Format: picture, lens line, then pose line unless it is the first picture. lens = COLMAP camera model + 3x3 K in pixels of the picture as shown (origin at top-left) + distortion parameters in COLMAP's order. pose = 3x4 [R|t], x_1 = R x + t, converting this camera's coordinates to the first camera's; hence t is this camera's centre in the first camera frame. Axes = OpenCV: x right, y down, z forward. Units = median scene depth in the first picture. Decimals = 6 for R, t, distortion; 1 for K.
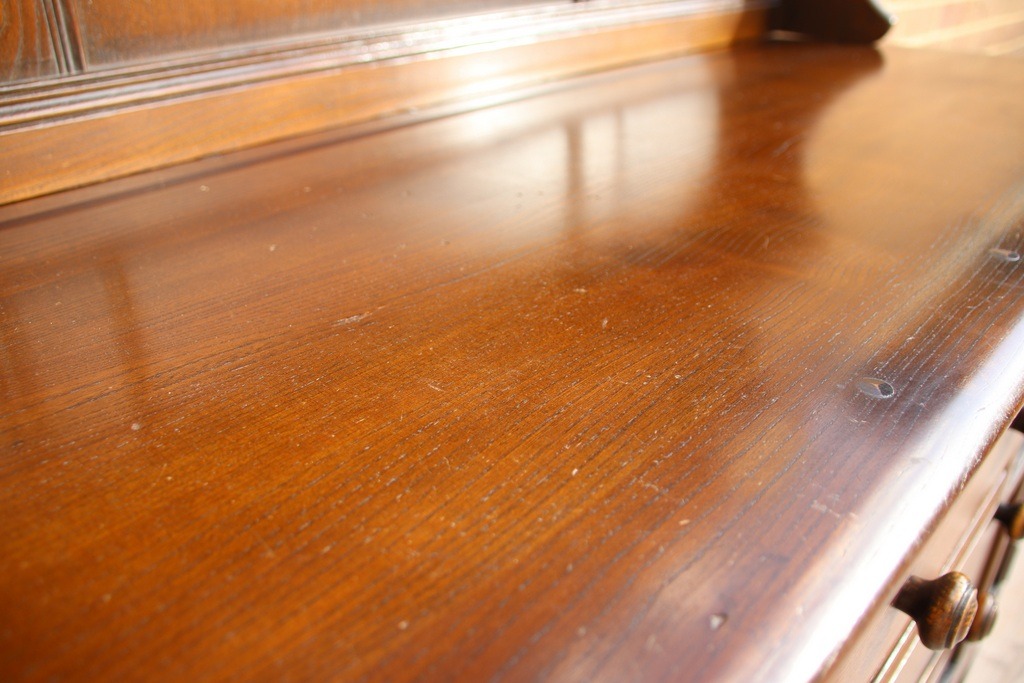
lens RADIAL K [[846.0, 0, 512.0], [0, 846.0, 341.5], [0, 0, 1]] dist [-0.095725, 0.002771]
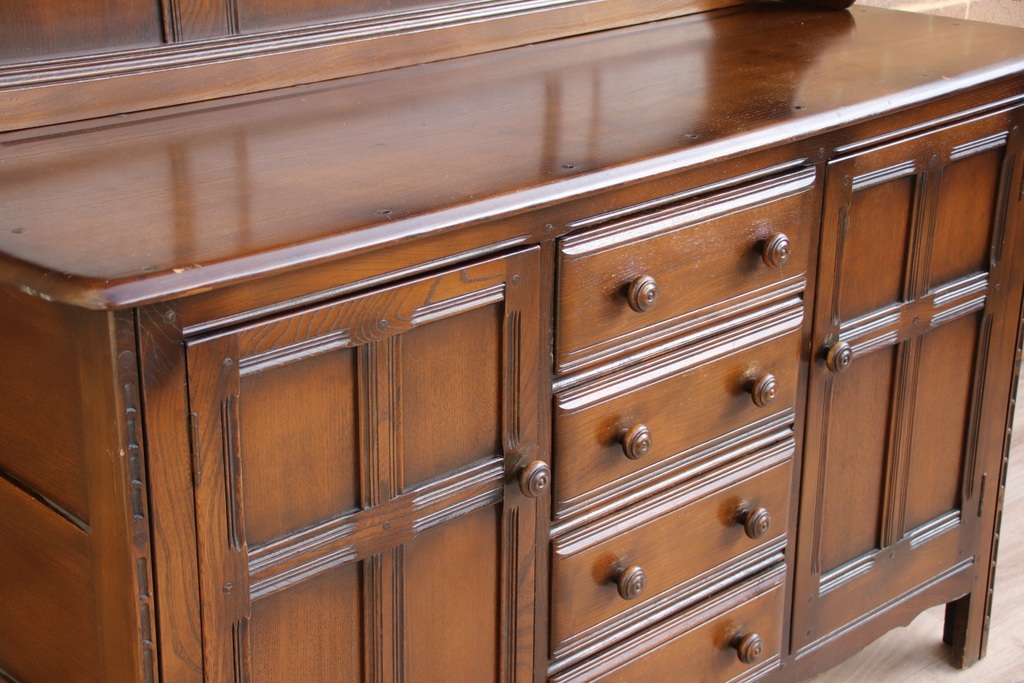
lens RADIAL K [[1649.5, 0, 511.6], [0, 1649.5, 357.6], [0, 0, 1]] dist [0.234110, -0.017067]
pose [[0.994542, 0.036994, -0.097556, 0.463488], [-0.046629, 0.994053, -0.098409, 0.705133], [0.093336, 0.102421, 0.990353, -2.490064]]
